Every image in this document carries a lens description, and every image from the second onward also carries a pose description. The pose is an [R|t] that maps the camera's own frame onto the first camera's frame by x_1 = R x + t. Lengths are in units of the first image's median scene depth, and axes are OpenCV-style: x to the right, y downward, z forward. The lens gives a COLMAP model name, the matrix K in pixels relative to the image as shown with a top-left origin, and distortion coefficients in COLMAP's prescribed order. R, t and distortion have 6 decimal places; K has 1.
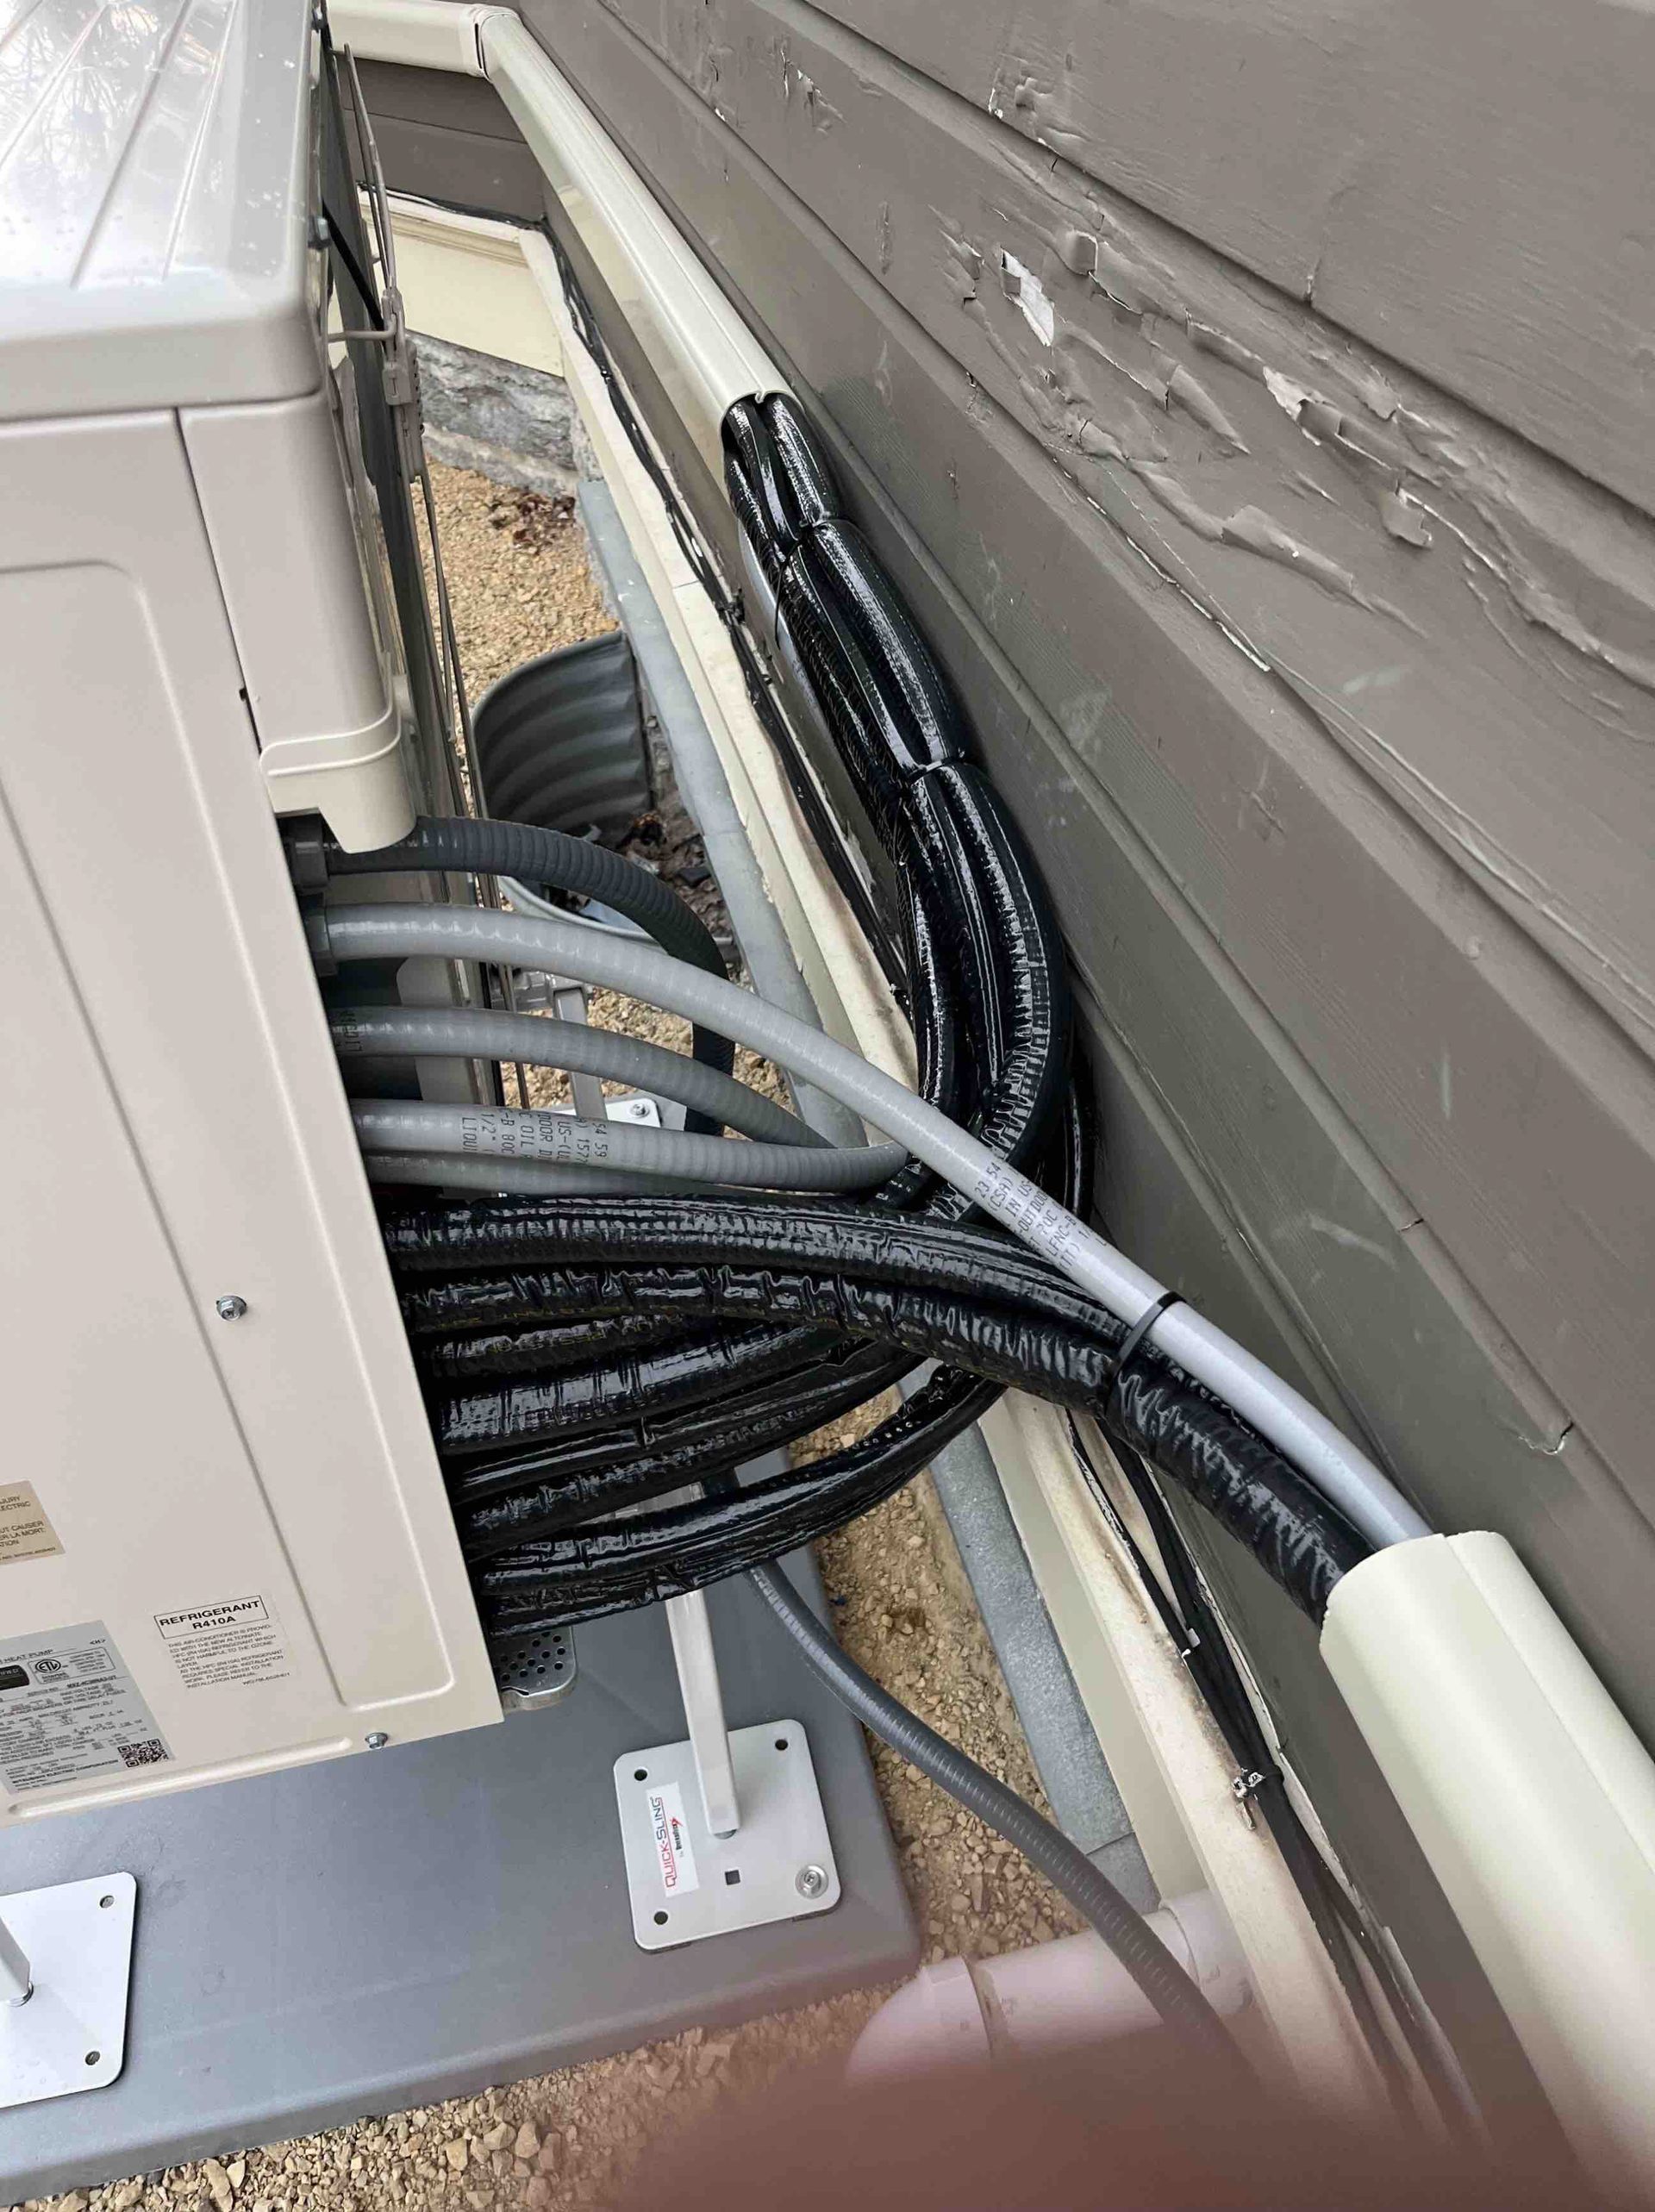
lens RADIAL K [[1692.5, 0, 827.5], [0, 1692.5, 1106.0], [0, 0, 1]] dist [0.058638, -0.096549]
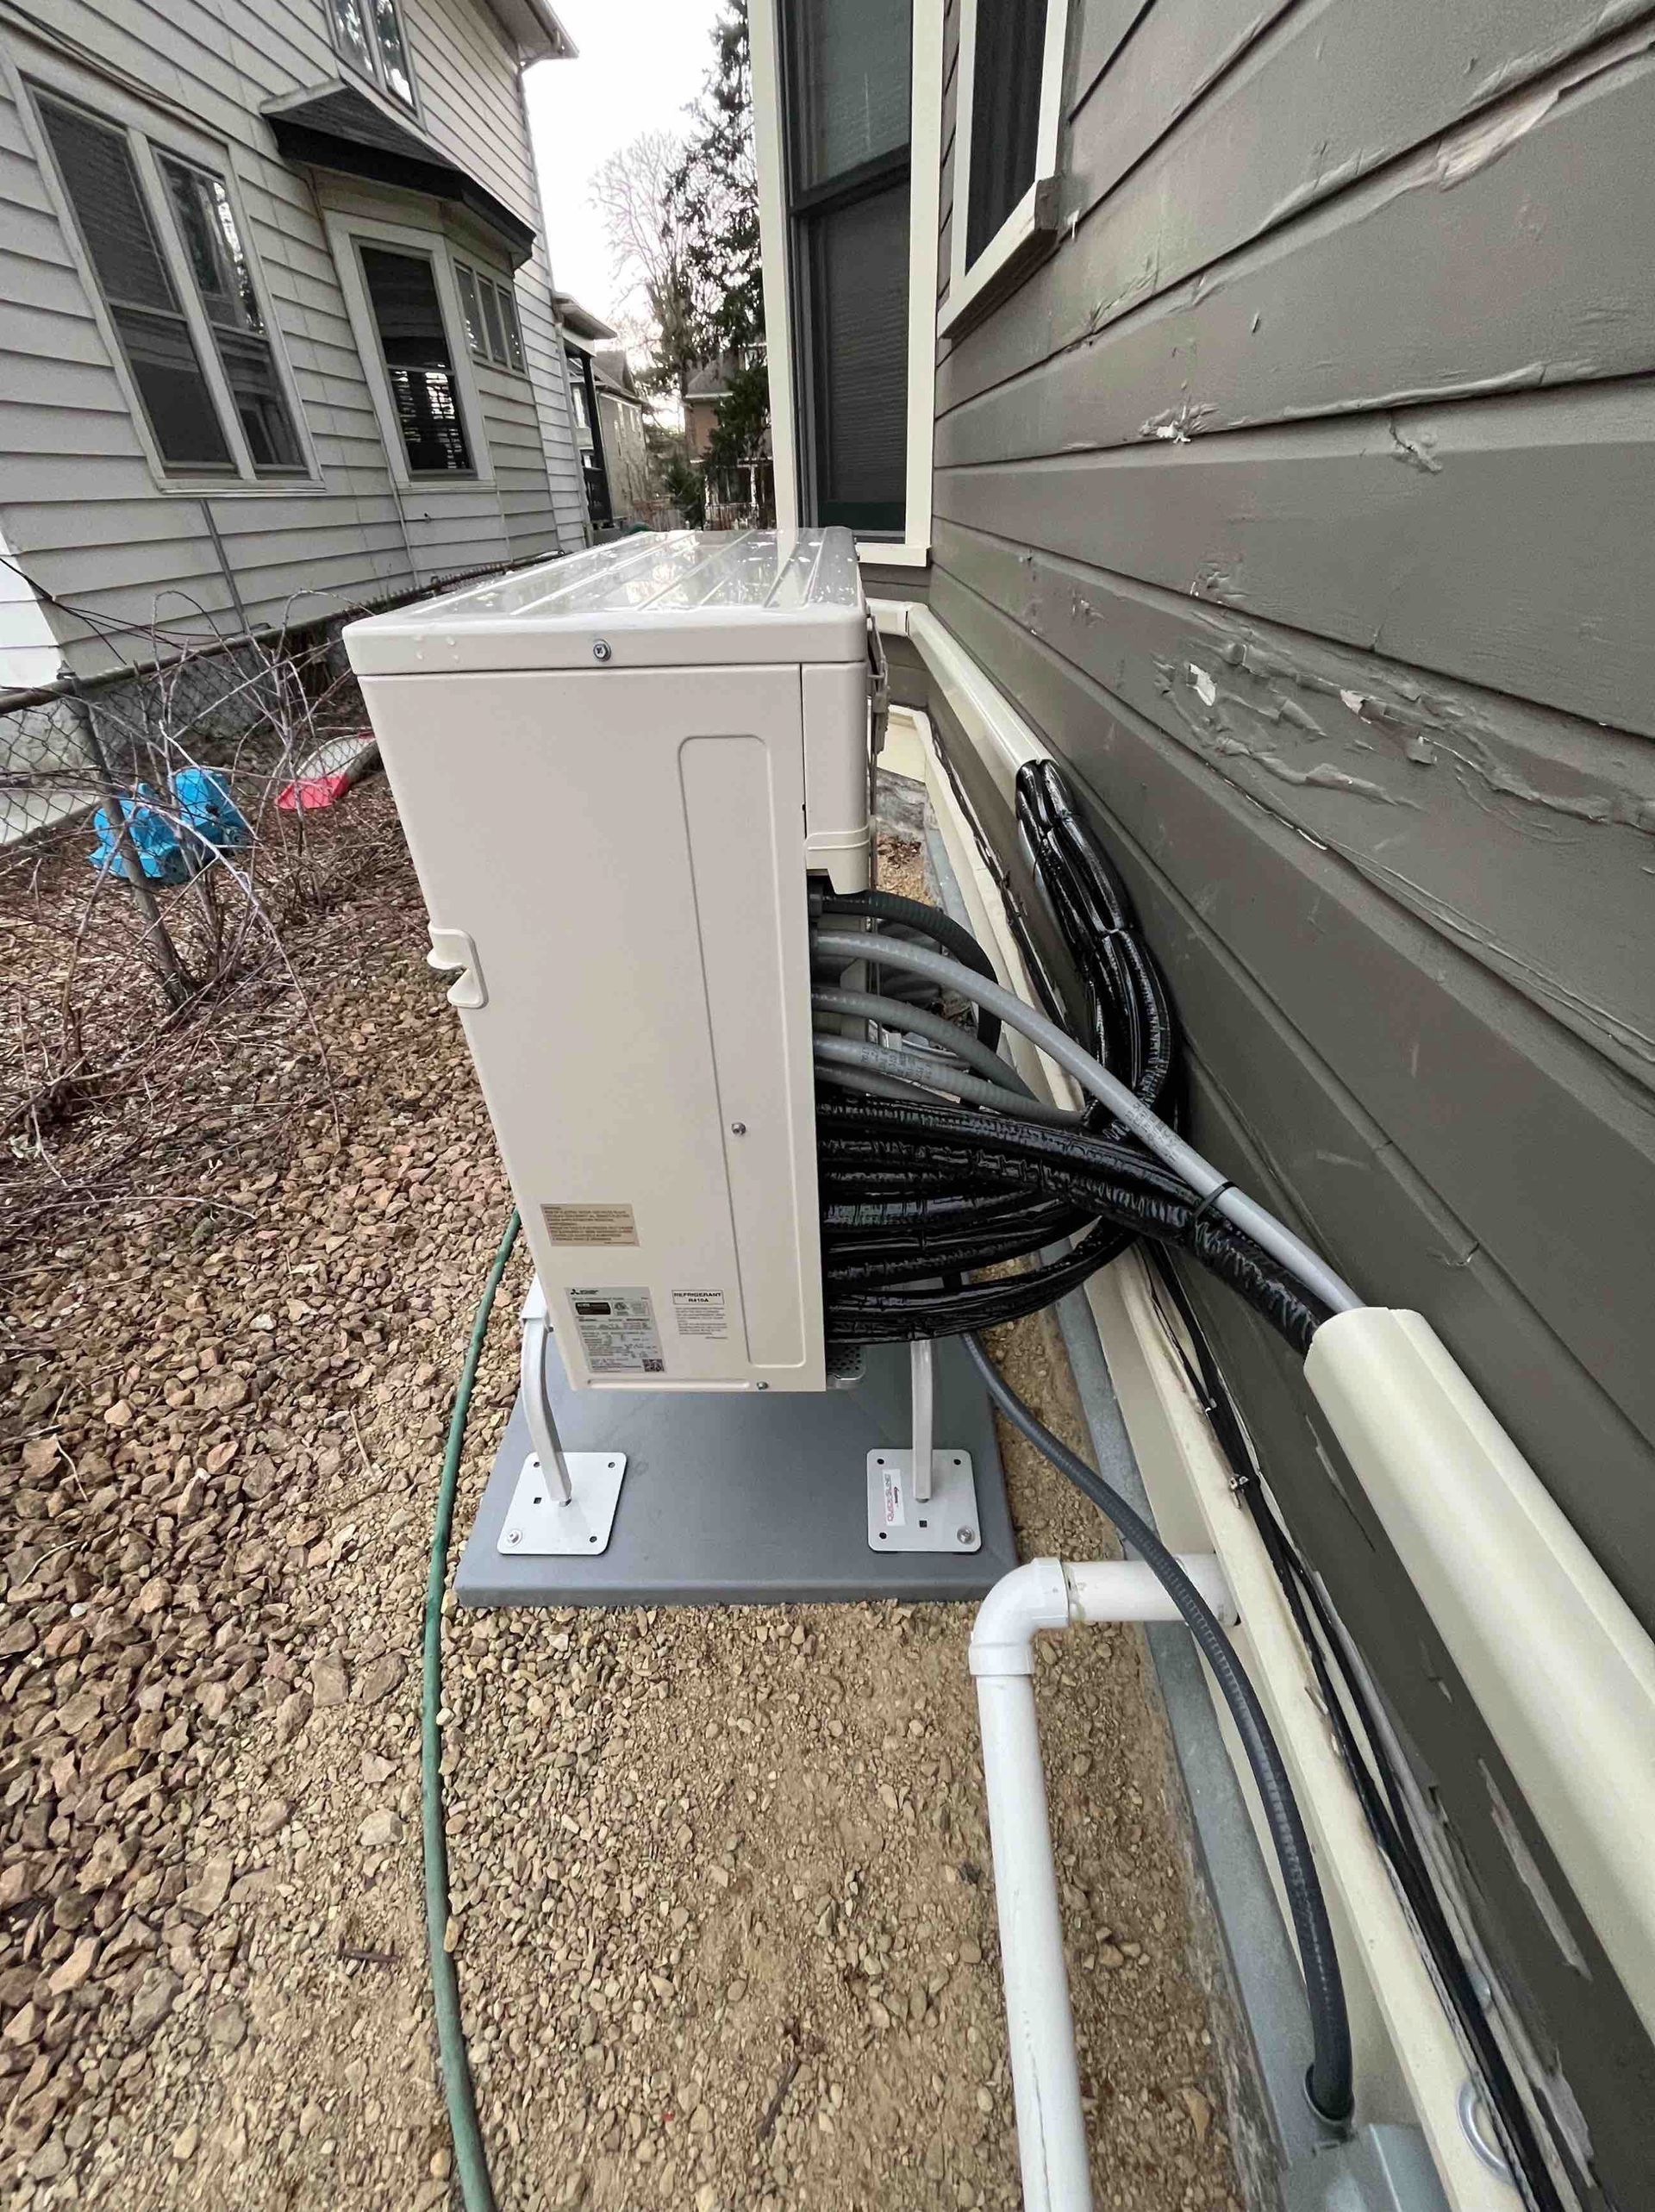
lens RADIAL K [[894.3, 0, 823.3], [0, 894.3, 1101.1], [0, 0, 1]] dist [-0.002880, 0.000370]
pose [[0.970613, 0.126748, -0.204559, -0.029653], [-0.144298, 0.986821, -0.073232, 0.122882], [0.192581, 0.100597, 0.976111, -0.026815]]
